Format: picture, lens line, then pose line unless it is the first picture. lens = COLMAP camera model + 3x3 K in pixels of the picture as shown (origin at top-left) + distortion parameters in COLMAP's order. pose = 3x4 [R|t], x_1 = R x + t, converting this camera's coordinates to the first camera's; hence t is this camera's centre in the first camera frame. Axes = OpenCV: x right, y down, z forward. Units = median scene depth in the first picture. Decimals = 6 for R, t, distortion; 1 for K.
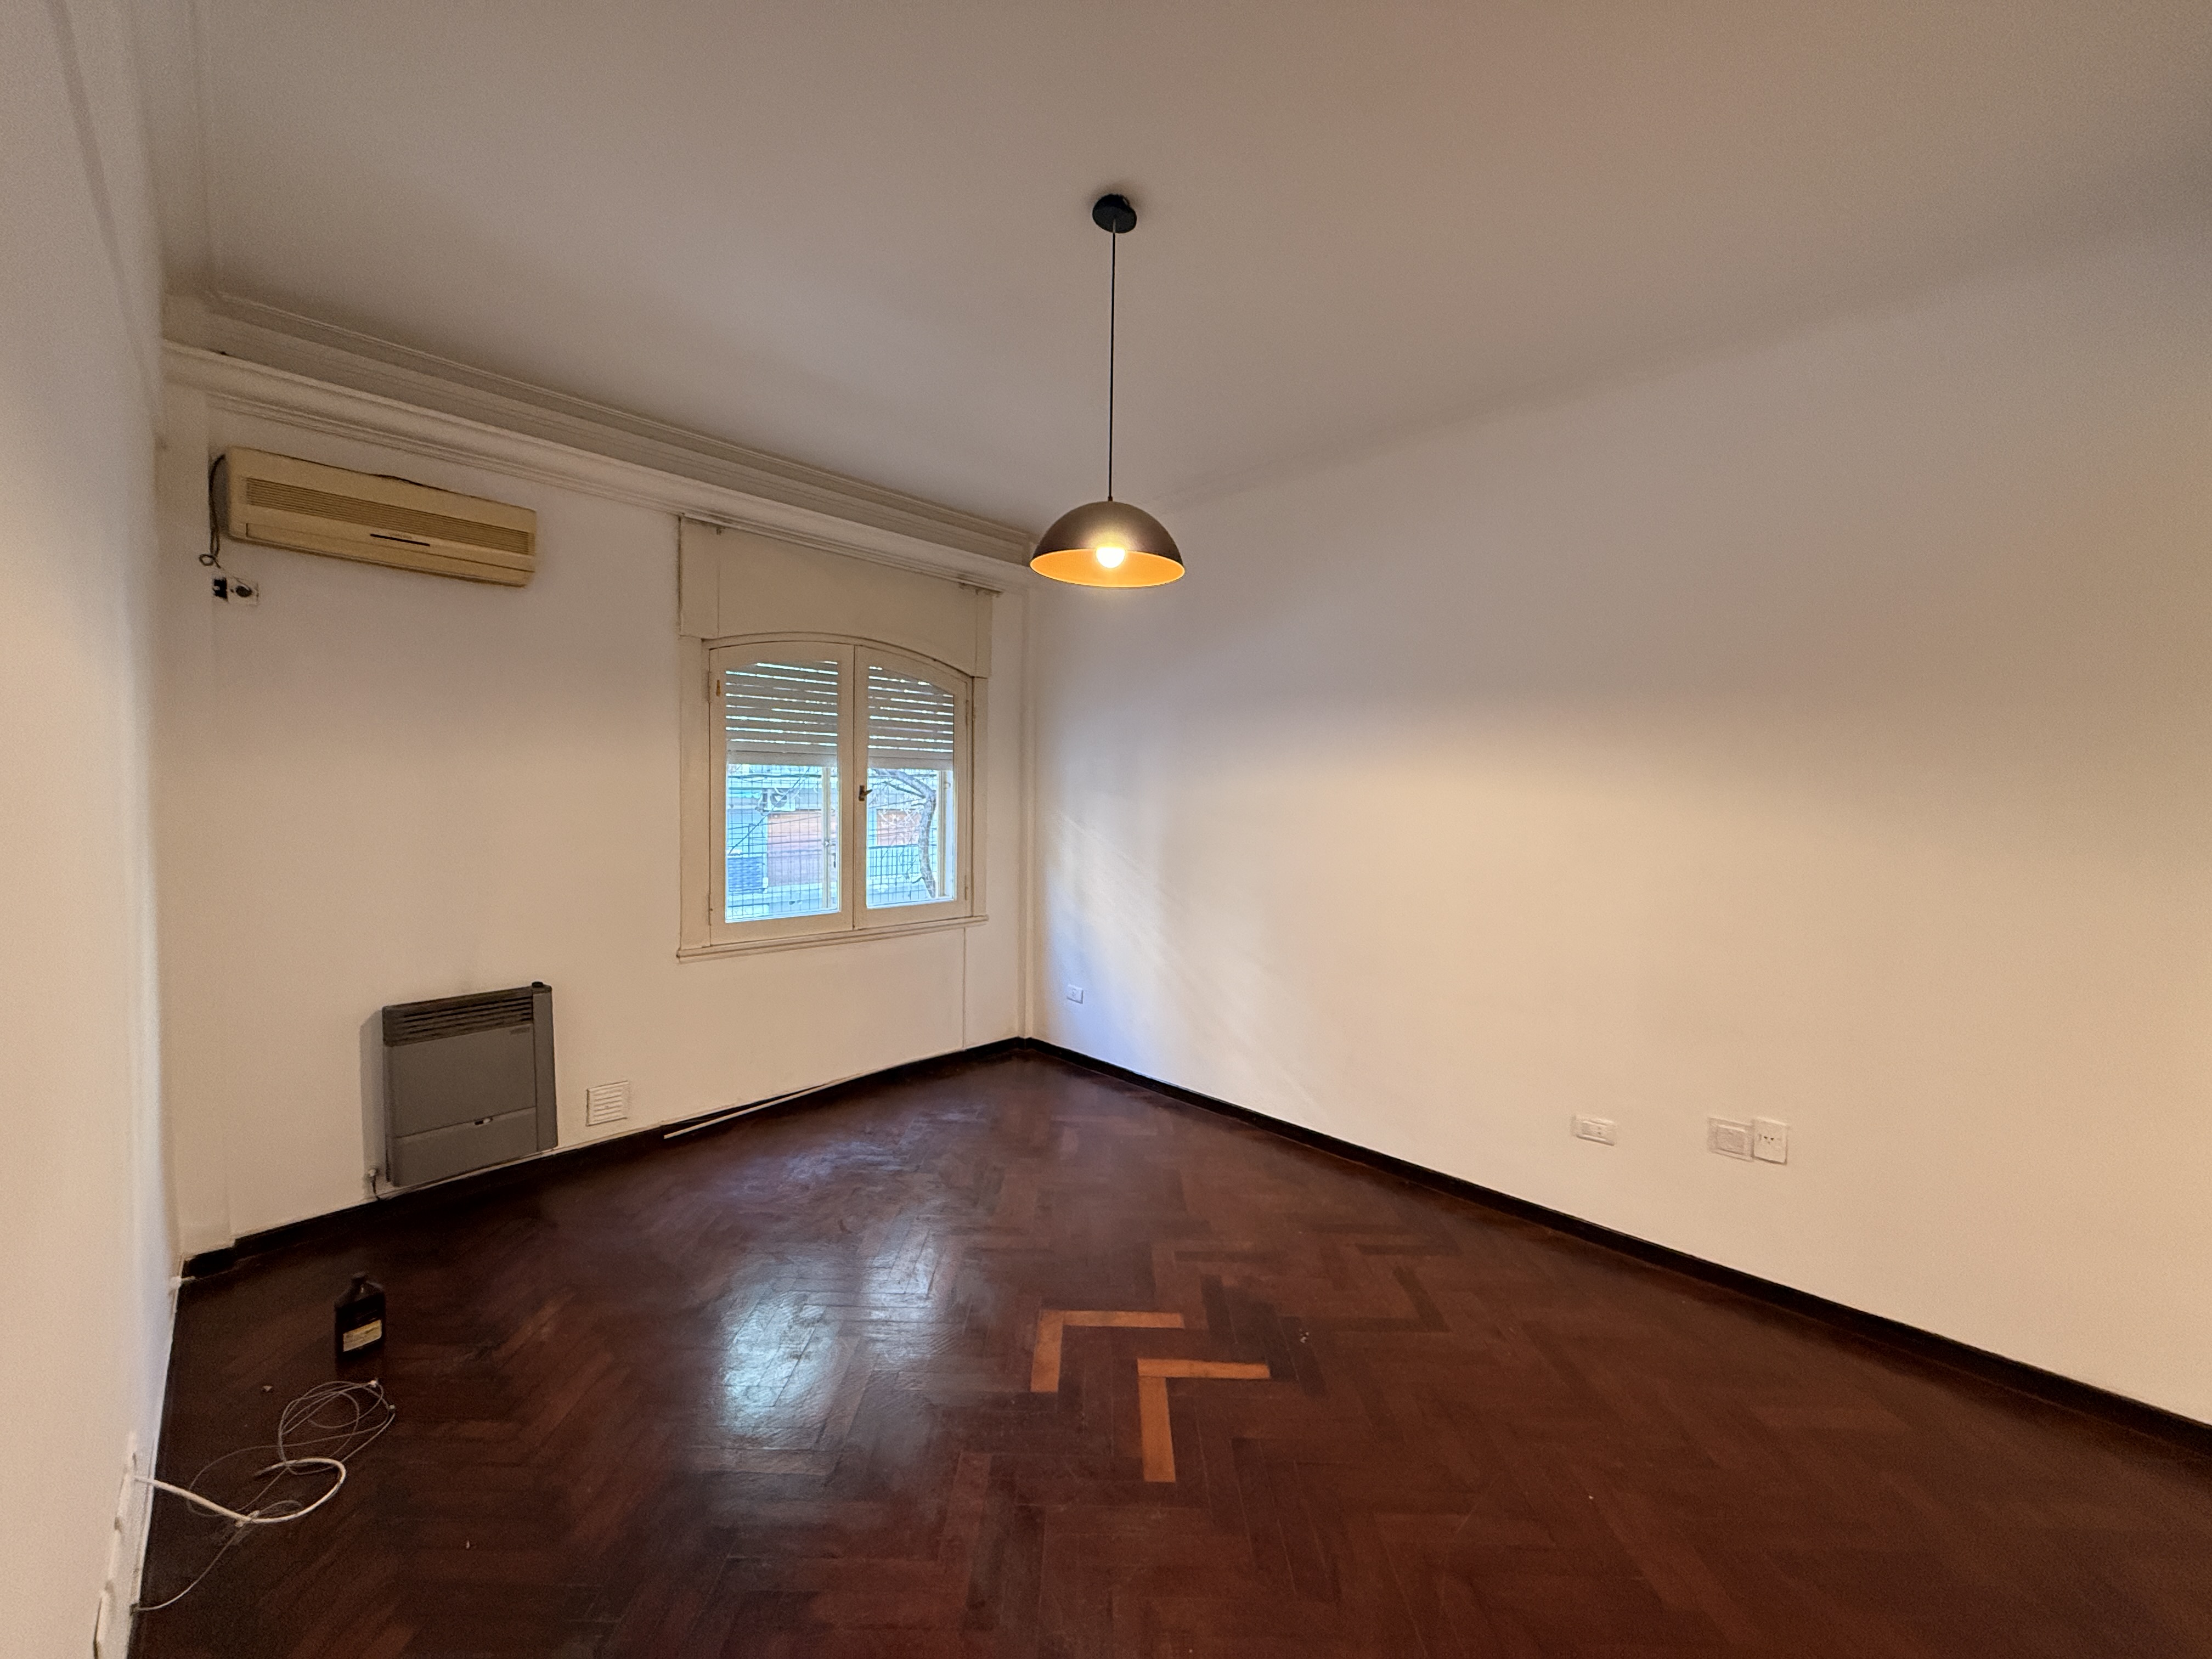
lens RADIAL K [[875.3, 0, 1099.8], [0, 875.3, 826.6], [0, 0, 1]] dist [0.000841, 0.000401]
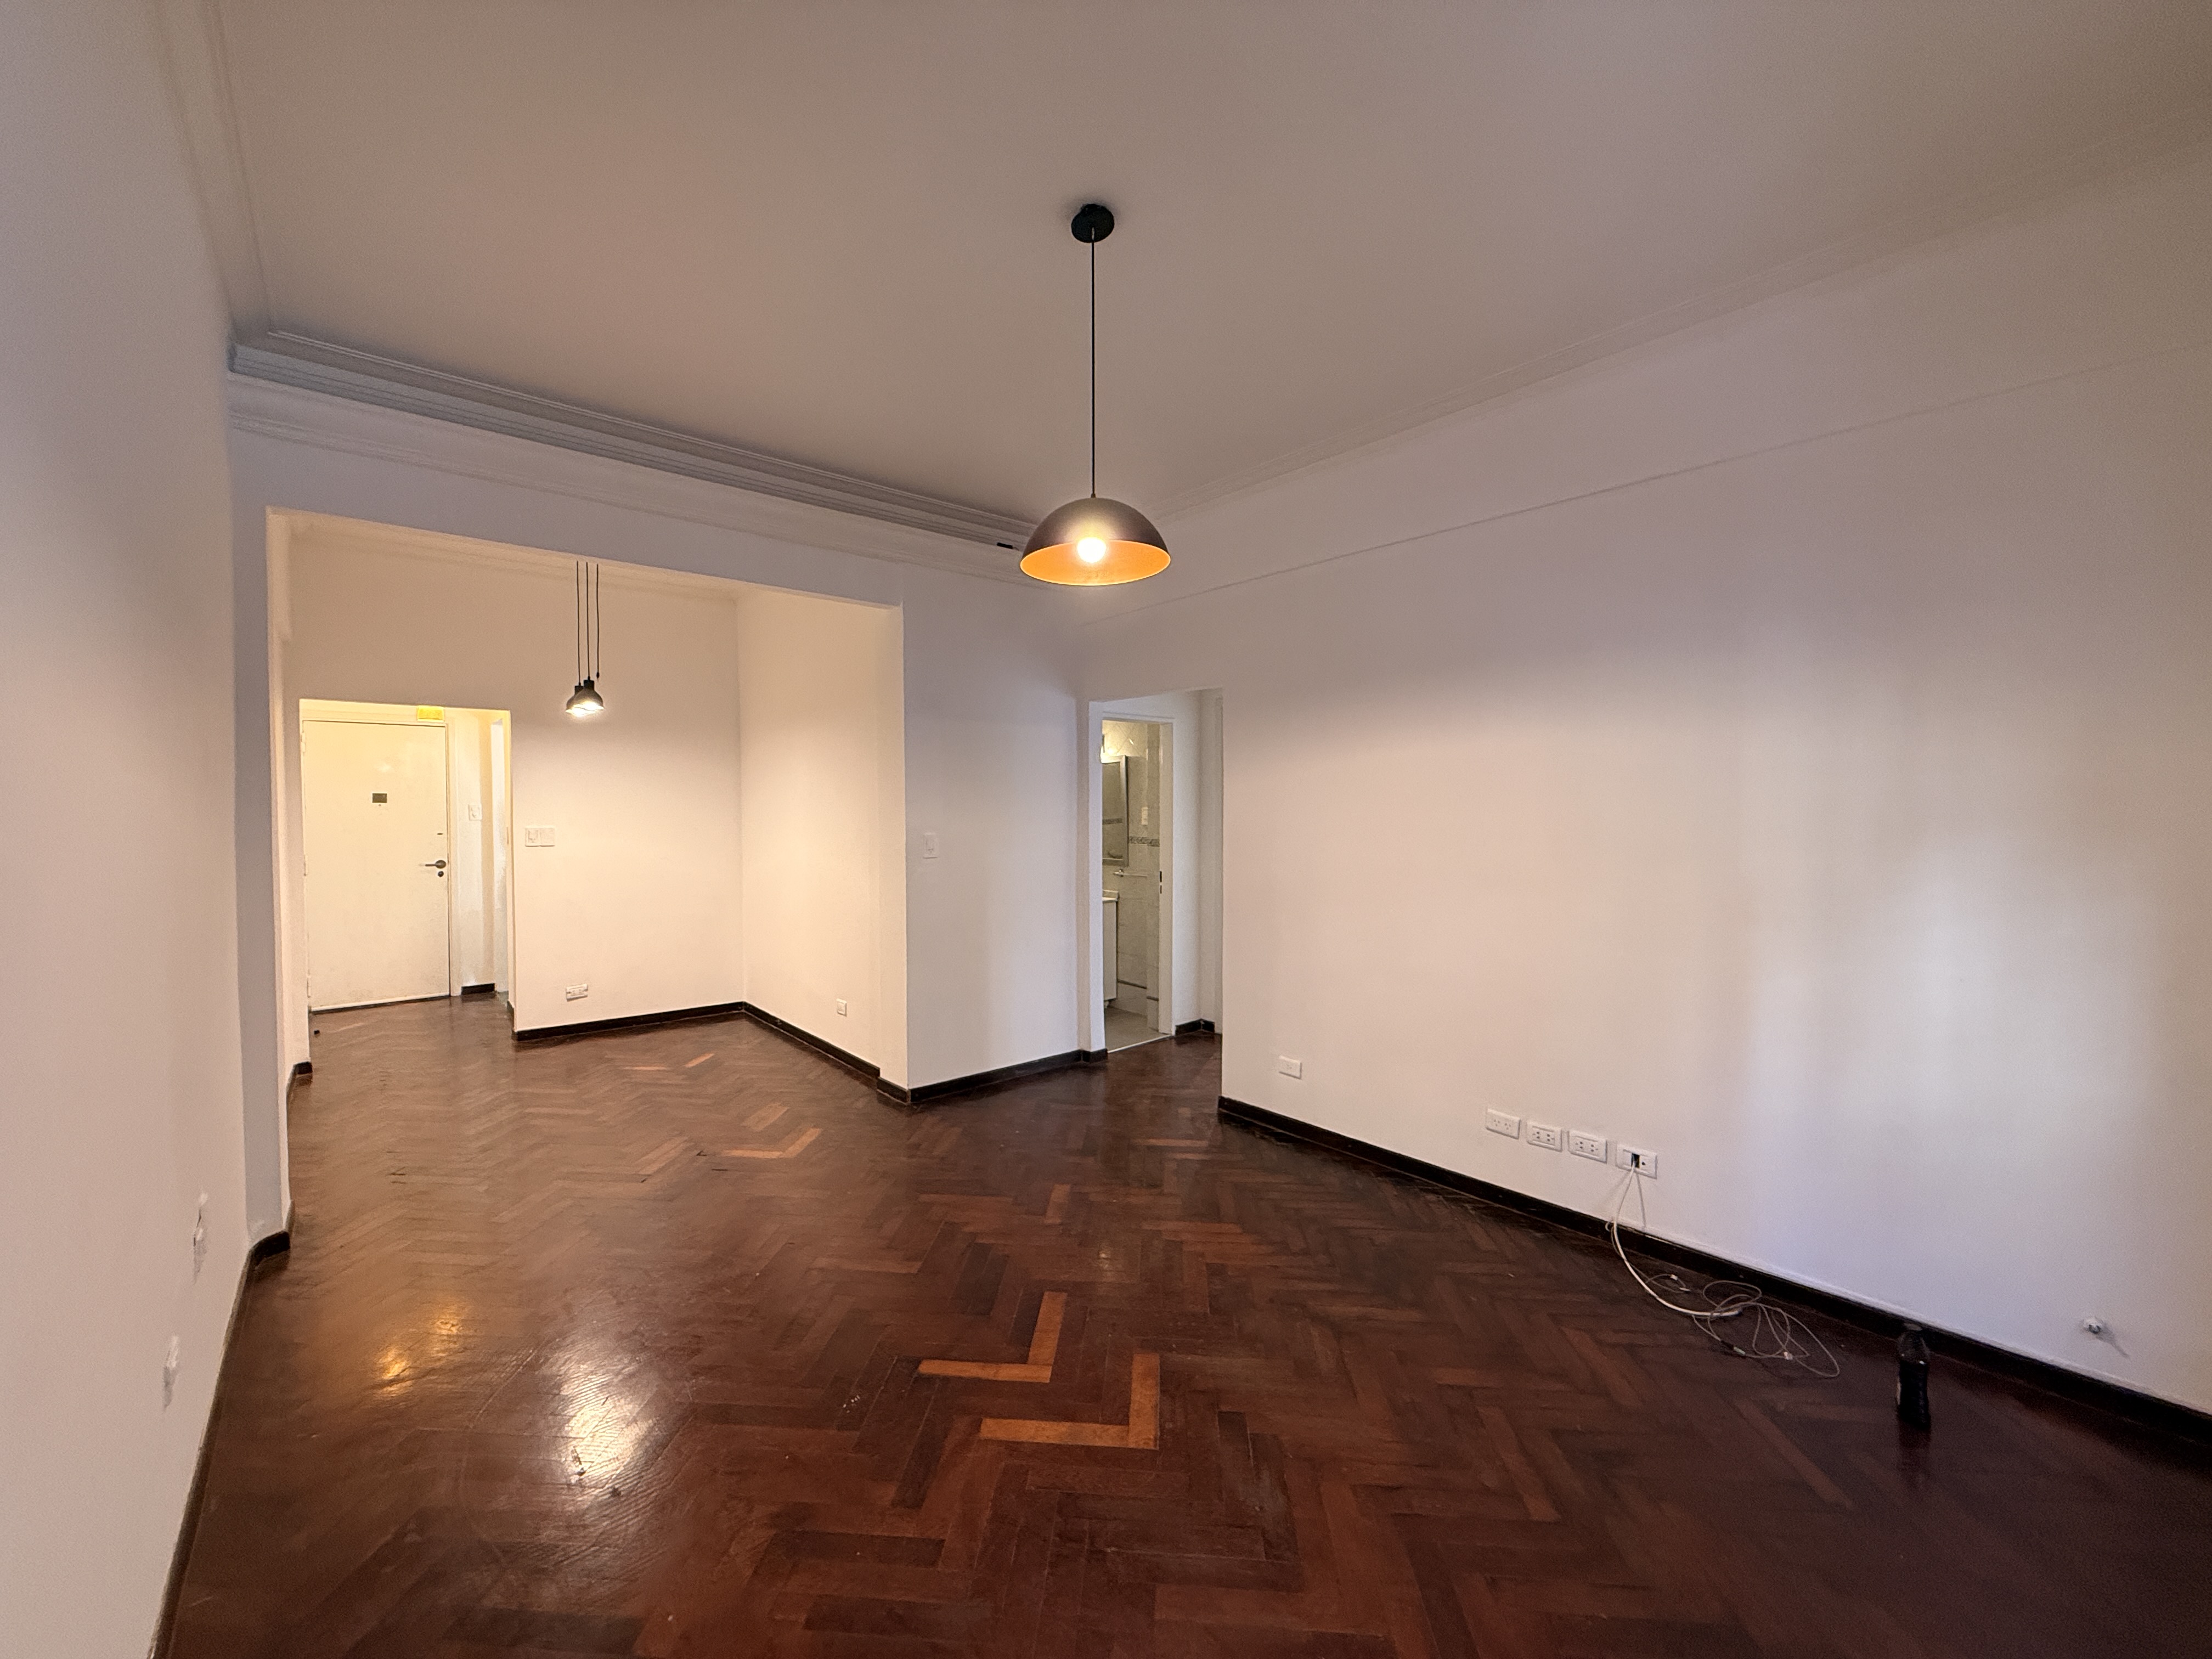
lens RADIAL K [[875.3, 0, 1099.8], [0, 875.3, 826.6], [0, 0, 1]] dist [0.000841, 0.000401]
pose [[-0.997439, -0.014431, 0.070049, -0.039006], [-0.010240, 0.998157, 0.059819, -0.026981], [-0.070783, 0.058948, -0.995748, 1.102817]]
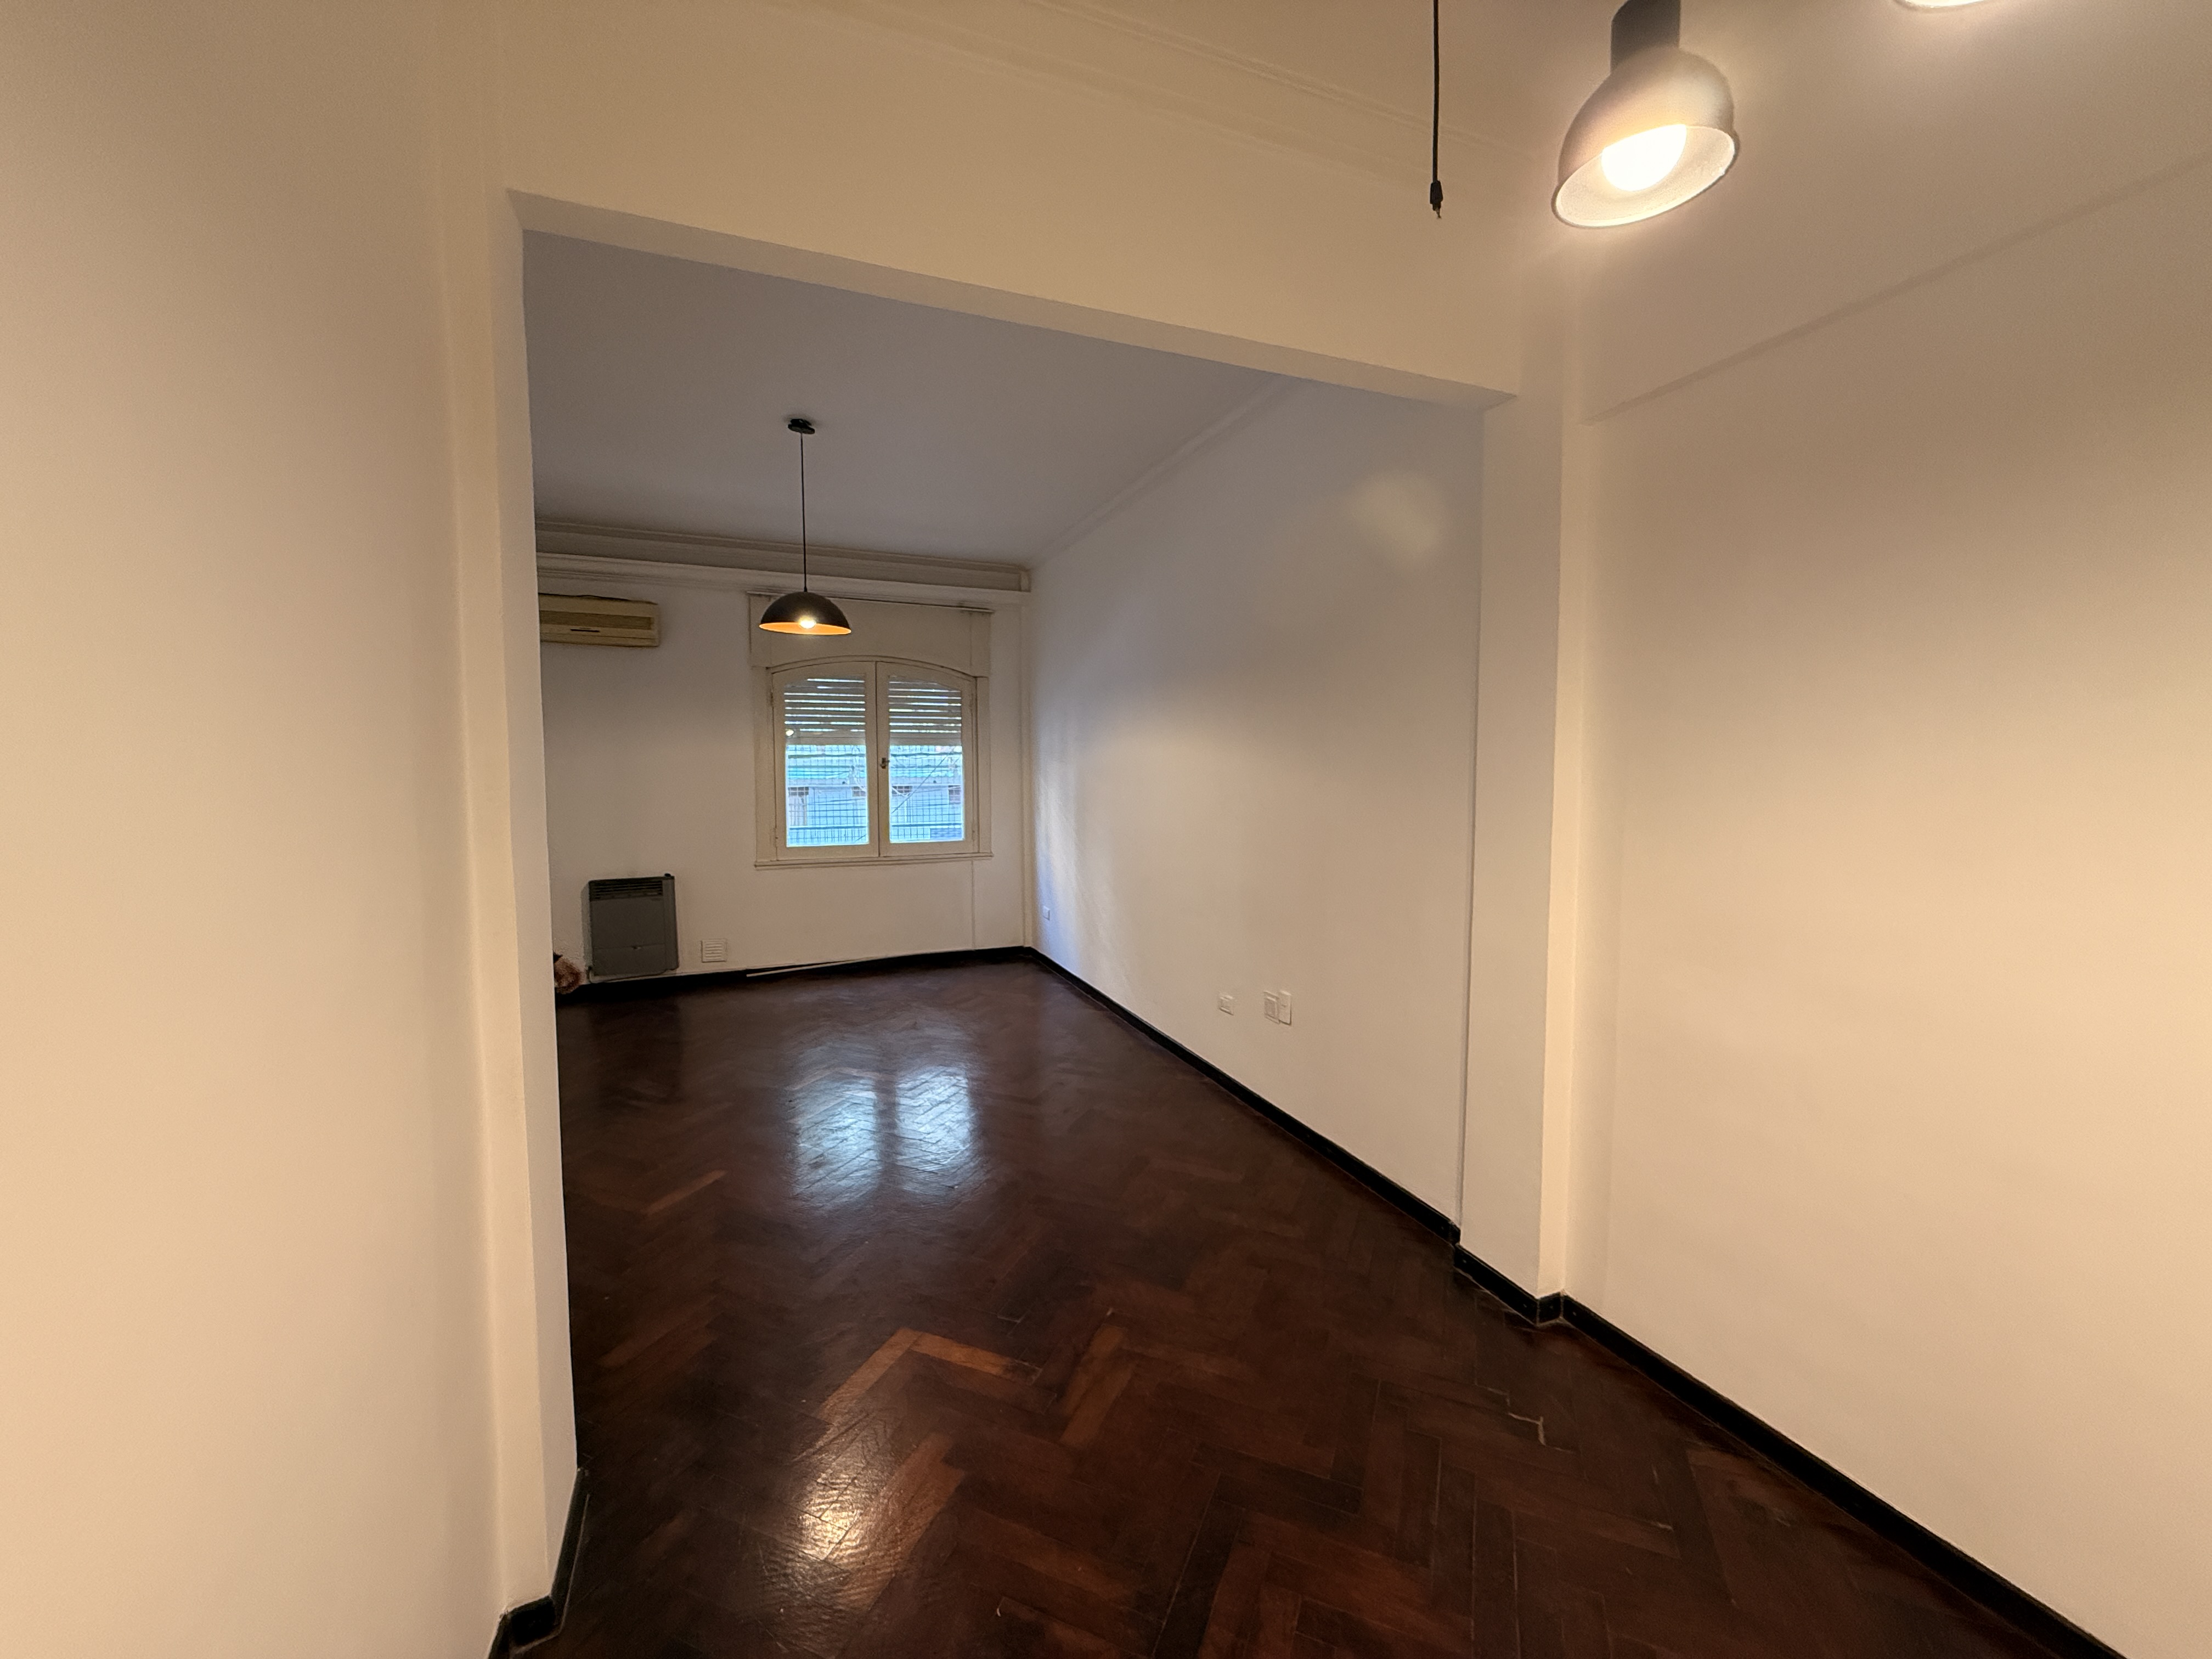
lens RADIAL K [[875.3, 0, 1099.8], [0, 875.3, 826.6], [0, 0, 1]] dist [0.000841, 0.000401]
pose [[0.917913, 0.007304, -0.396715, 0.677125], [0.002825, 0.999685, 0.024942, 0.033919], [0.396772, -0.024016, 0.917603, -0.207284]]
